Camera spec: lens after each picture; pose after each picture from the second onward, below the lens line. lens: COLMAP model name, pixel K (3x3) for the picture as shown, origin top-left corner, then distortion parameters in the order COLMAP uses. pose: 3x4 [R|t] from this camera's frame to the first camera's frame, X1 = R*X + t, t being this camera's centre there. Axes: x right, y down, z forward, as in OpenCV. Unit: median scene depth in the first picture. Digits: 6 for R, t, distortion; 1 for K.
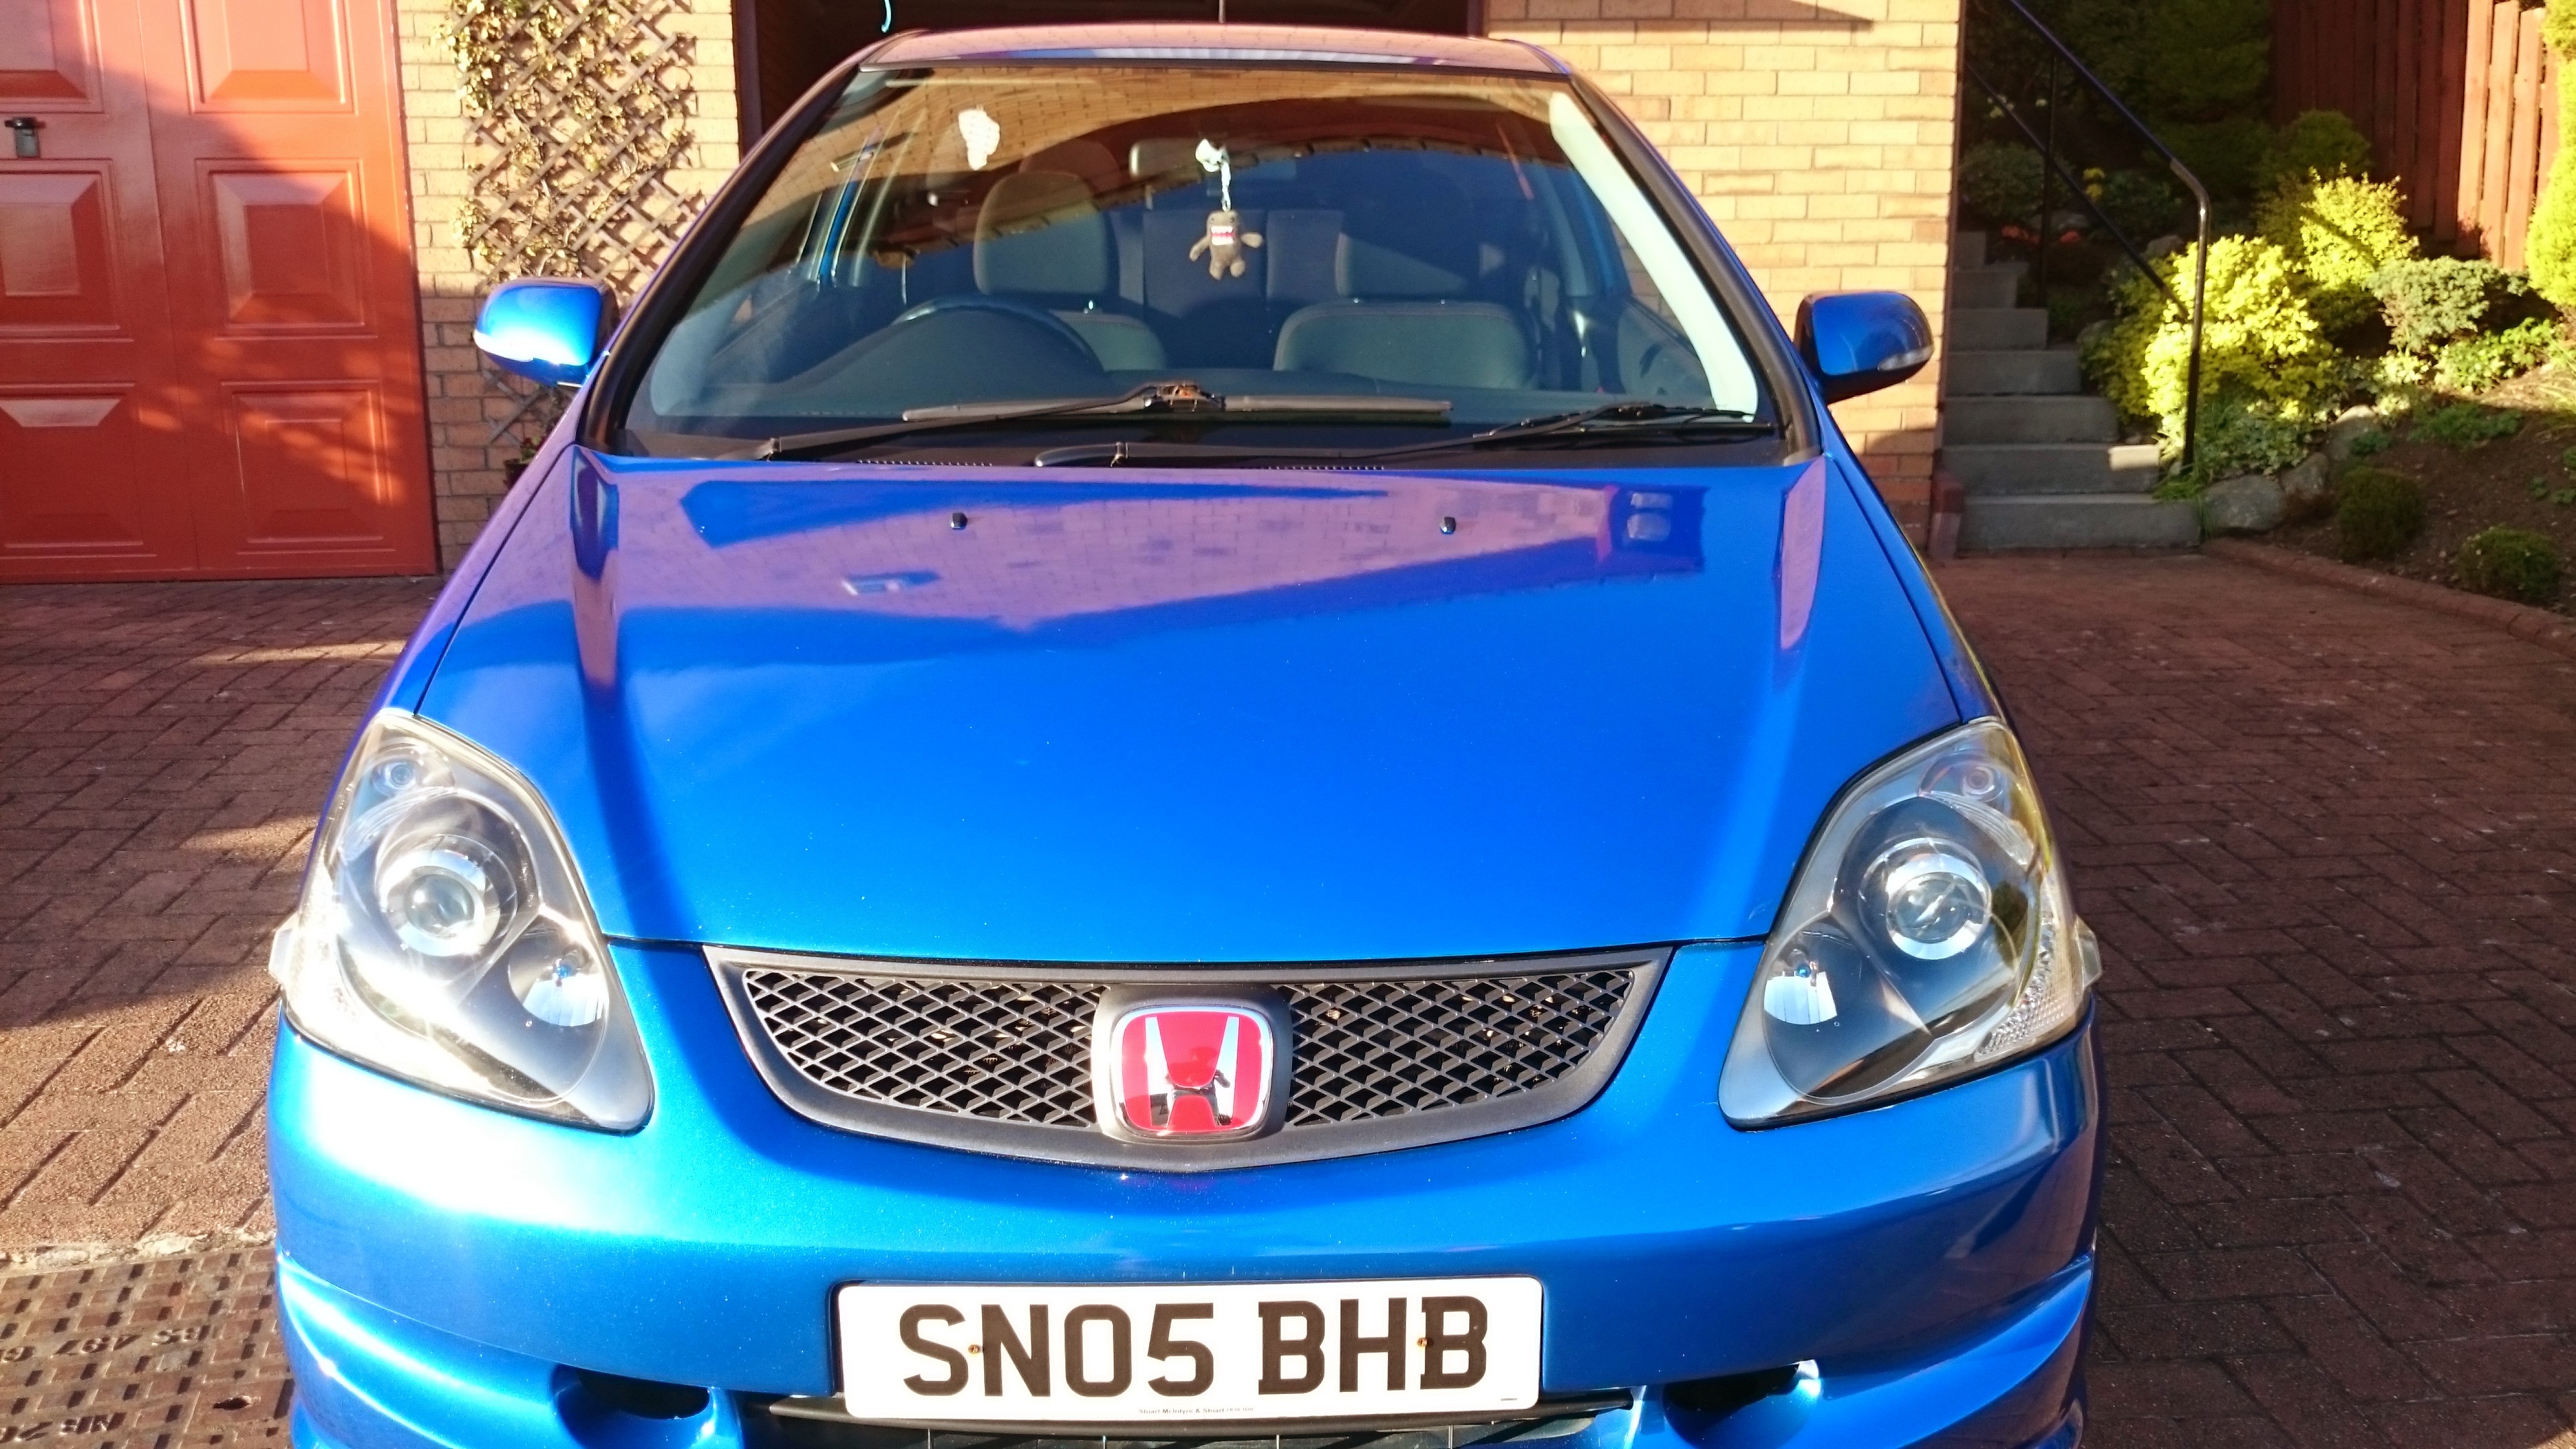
lens RADIAL K [[2078.4, 0, 1285.4], [0, 2078.4, 781.2], [0, 0, 1]] dist [0.081959, -0.146749]
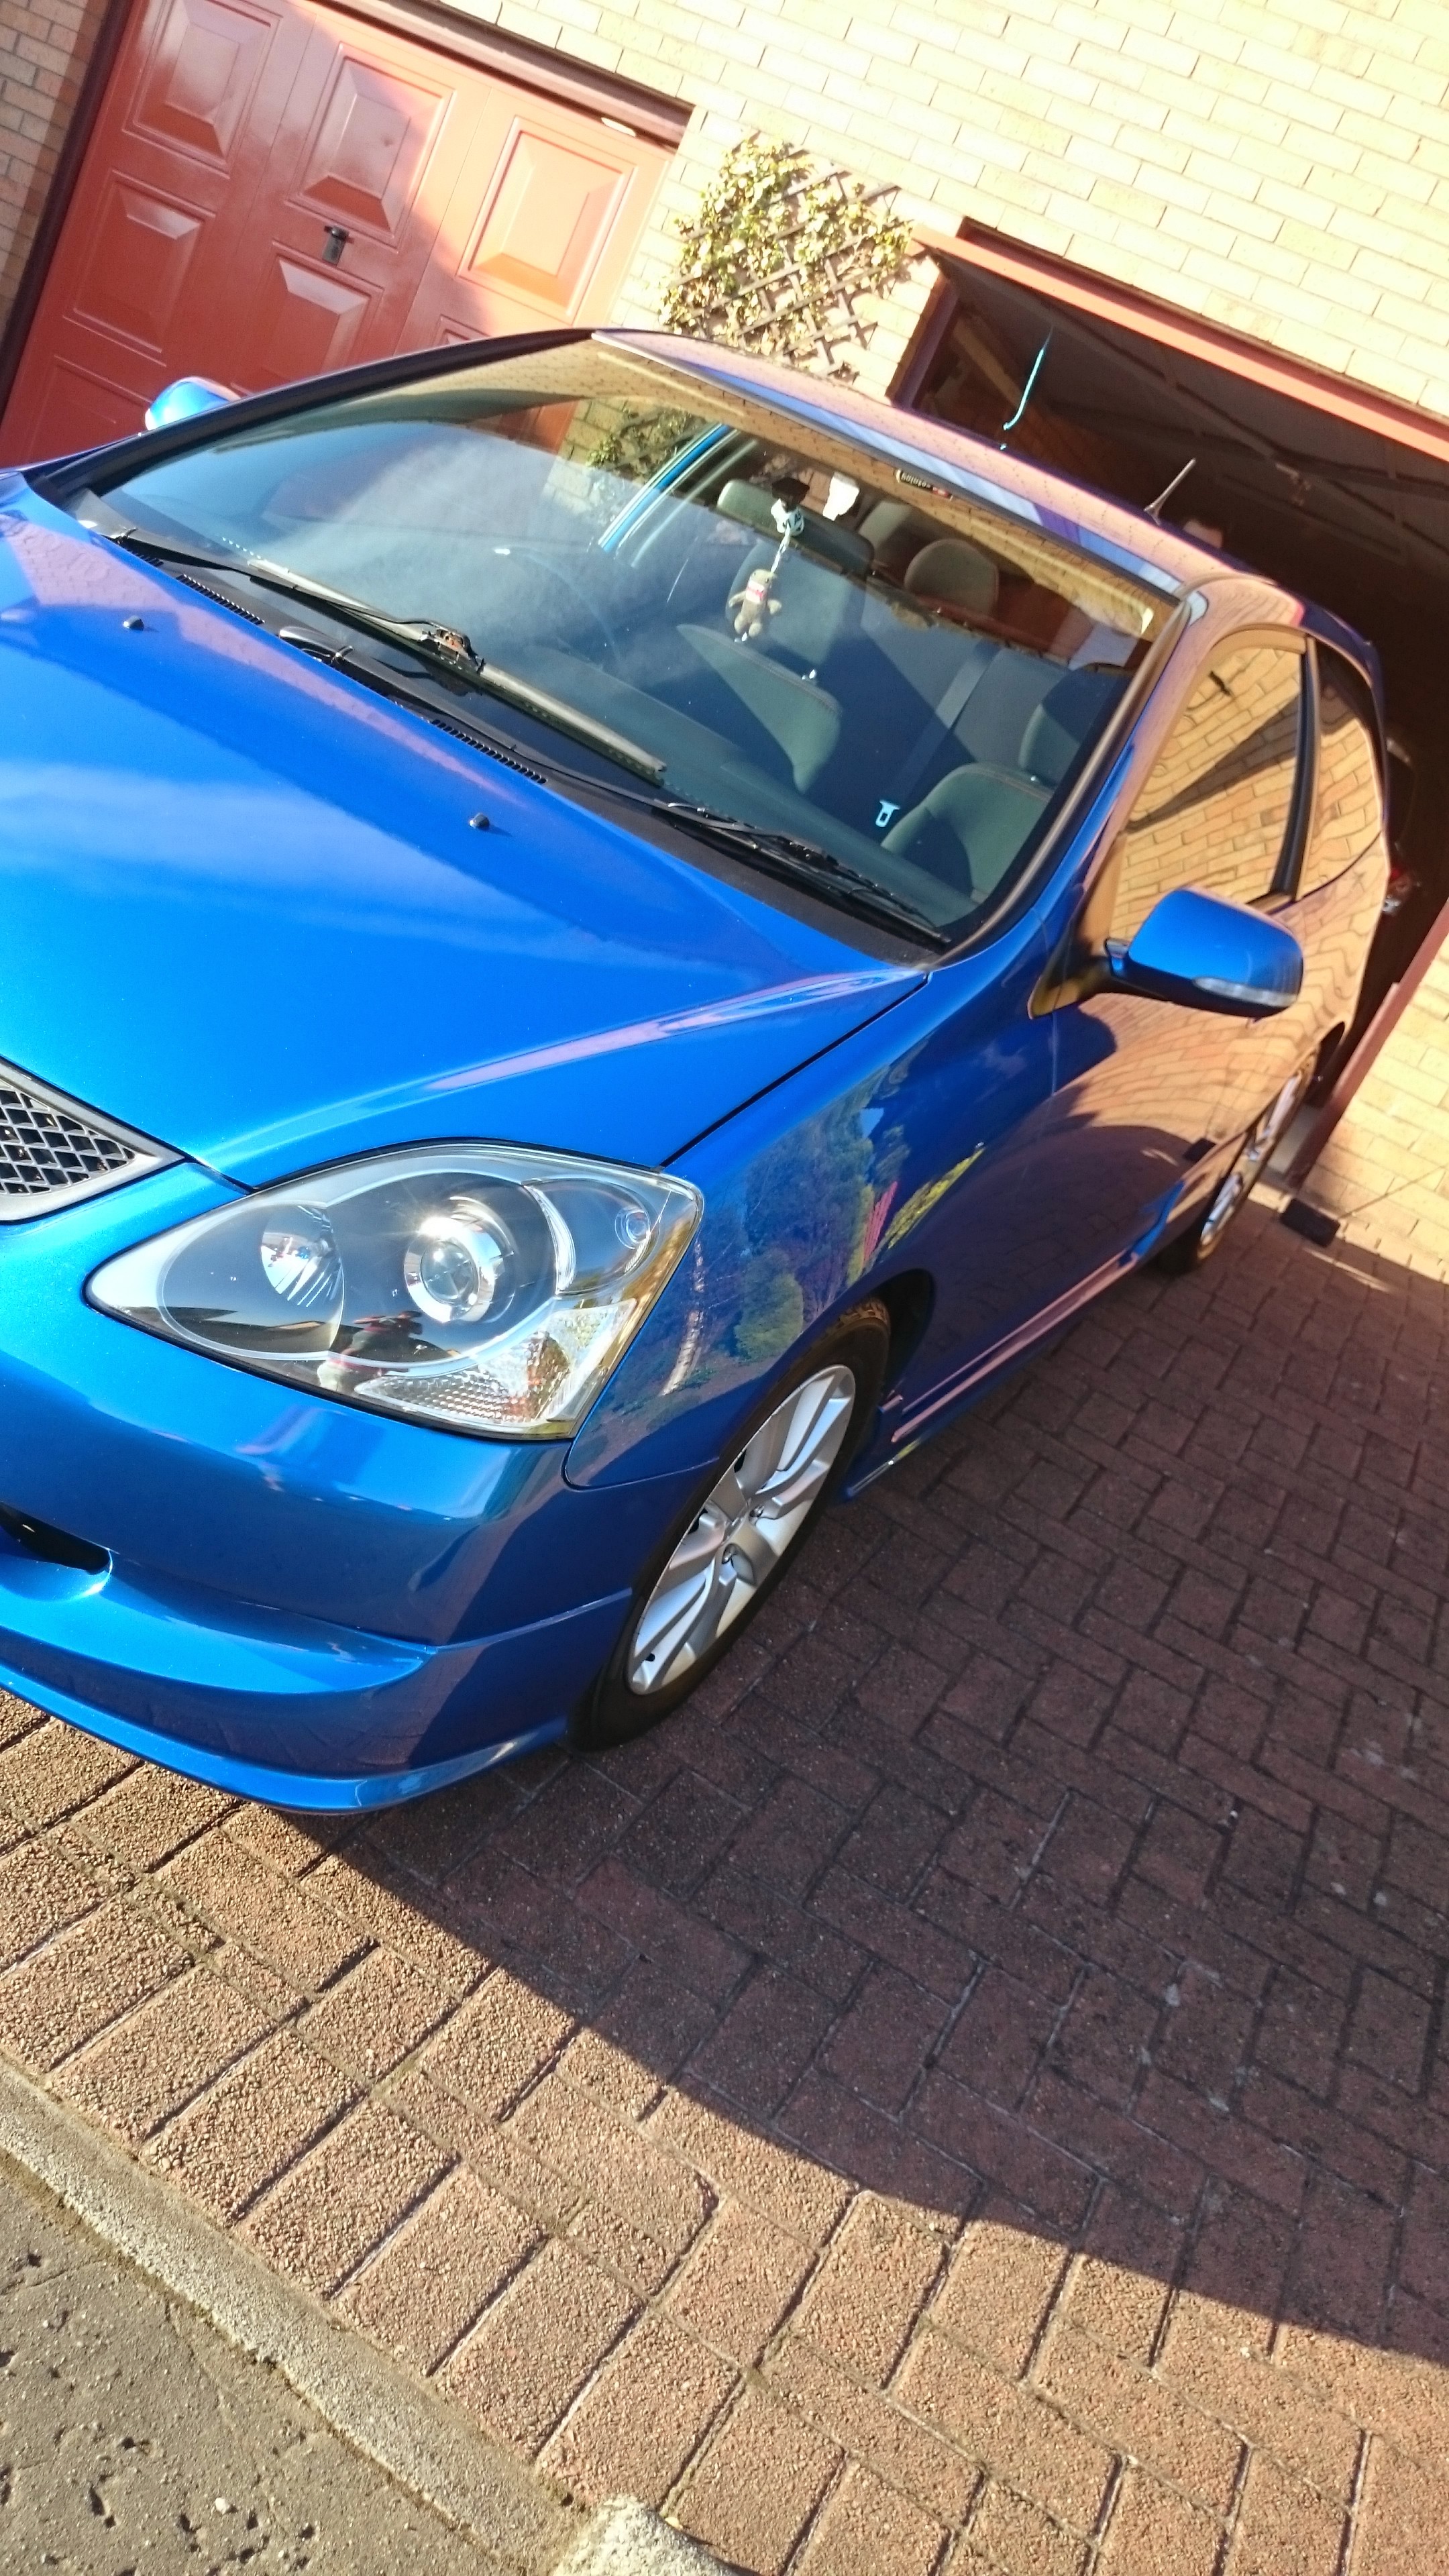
lens RADIAL K [[2078.4, 0, 720.0], [0, 2078.4, 1361.1], [0, 0, 1]] dist [0.081959, -0.146749]
pose [[0.802632, 0.505282, -0.316973, 0.386612], [-0.492584, 0.861172, 0.125474, -0.048540], [0.336368, 0.055427, 0.940098, 0.046181]]
